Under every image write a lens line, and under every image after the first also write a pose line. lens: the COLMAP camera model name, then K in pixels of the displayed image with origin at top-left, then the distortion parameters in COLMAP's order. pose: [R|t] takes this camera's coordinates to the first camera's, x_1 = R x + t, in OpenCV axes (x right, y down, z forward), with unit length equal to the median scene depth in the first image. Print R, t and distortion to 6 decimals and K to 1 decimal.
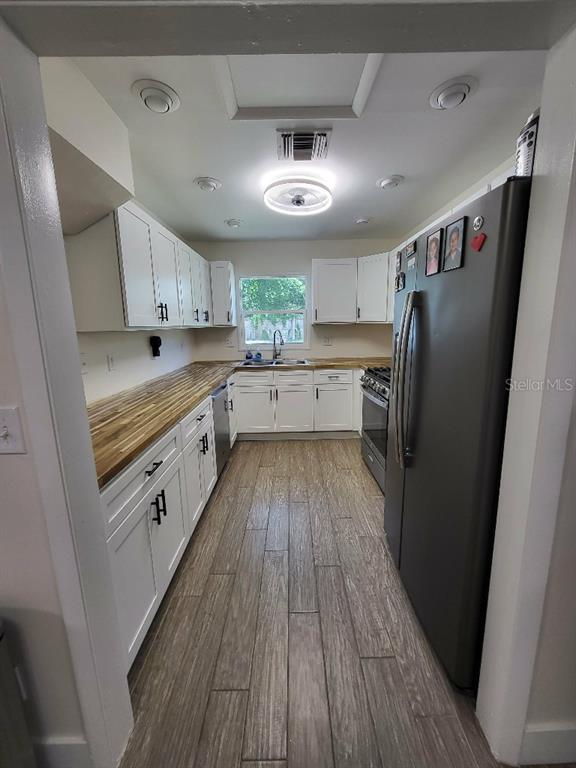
lens RADIAL K [[301.6, 0, 291.5], [0, 301.6, 374.2], [0, 0, 1]] dist [0.002756, -0.002298]
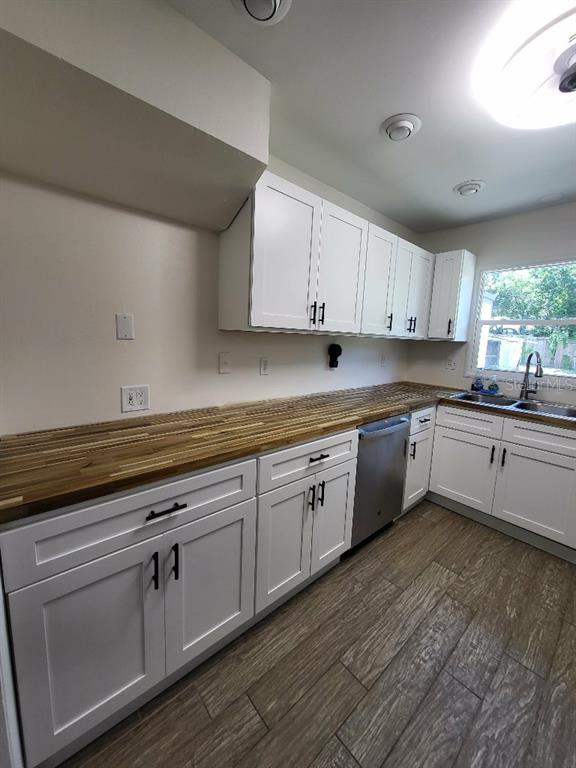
lens RADIAL K [[301.6, 0, 291.3], [0, 301.6, 374.5], [0, 0, 1]] dist [0.002756, -0.002298]
pose [[0.658619, 0.145569, -0.738262, 0.128825], [-0.181089, 0.982937, 0.032261, -0.050090], [0.730362, 0.112443, 0.673742, 0.369763]]
